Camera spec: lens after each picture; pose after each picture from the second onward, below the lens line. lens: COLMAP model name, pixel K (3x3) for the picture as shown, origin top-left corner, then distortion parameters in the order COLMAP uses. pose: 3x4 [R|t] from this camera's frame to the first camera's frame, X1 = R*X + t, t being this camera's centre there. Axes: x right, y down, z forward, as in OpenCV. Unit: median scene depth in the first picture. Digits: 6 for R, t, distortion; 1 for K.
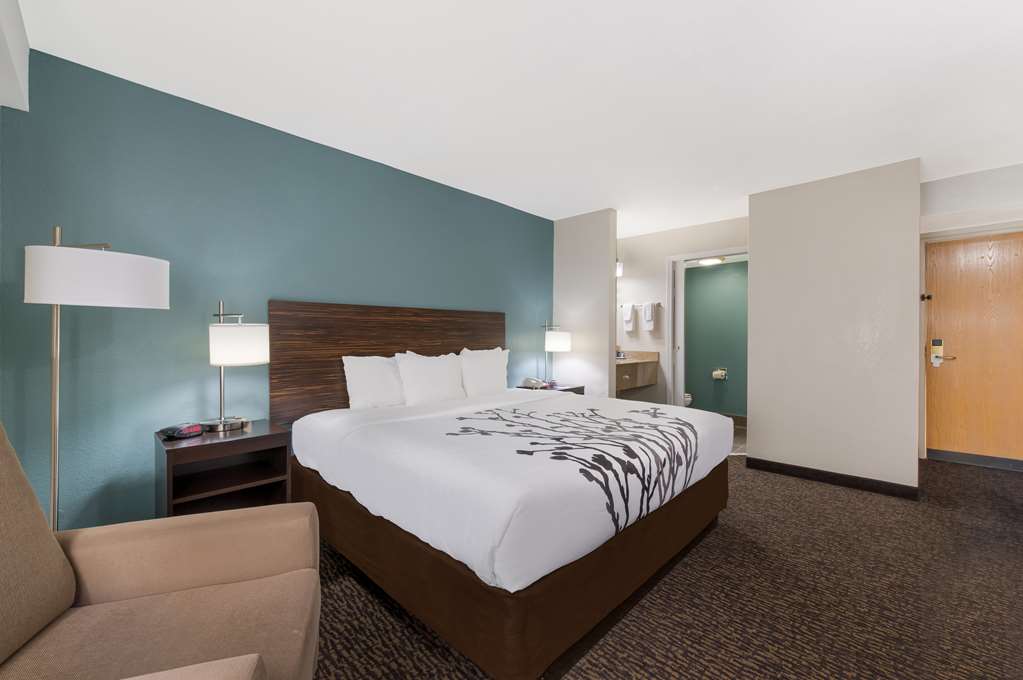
lens RADIAL K [[402.3, 0, 511.5], [0, 402.3, 340.0], [0, 0, 1]] dist [0.030613, -0.000099]
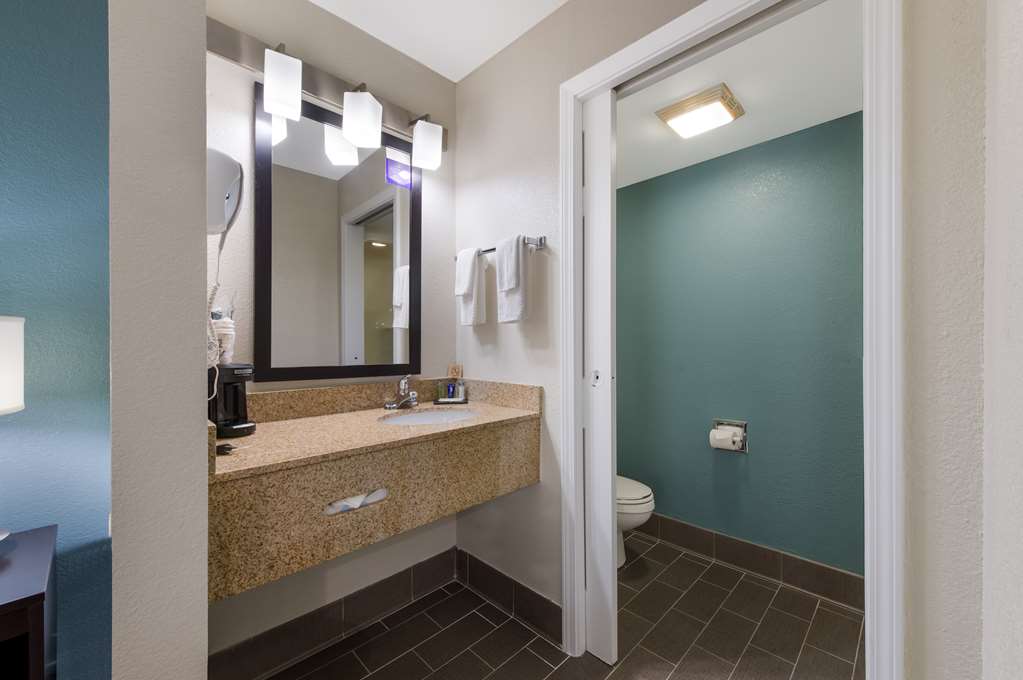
lens RADIAL K [[402.3, 0, 511.5], [0, 402.3, 340.0], [0, 0, 1]] dist [0.030613, -0.000099]
pose [[0.999940, 0.001715, -0.010859, 0.339577], [-0.001819, 0.999953, -0.009556, -0.005332], [0.010842, 0.009575, 0.999895, 0.665045]]
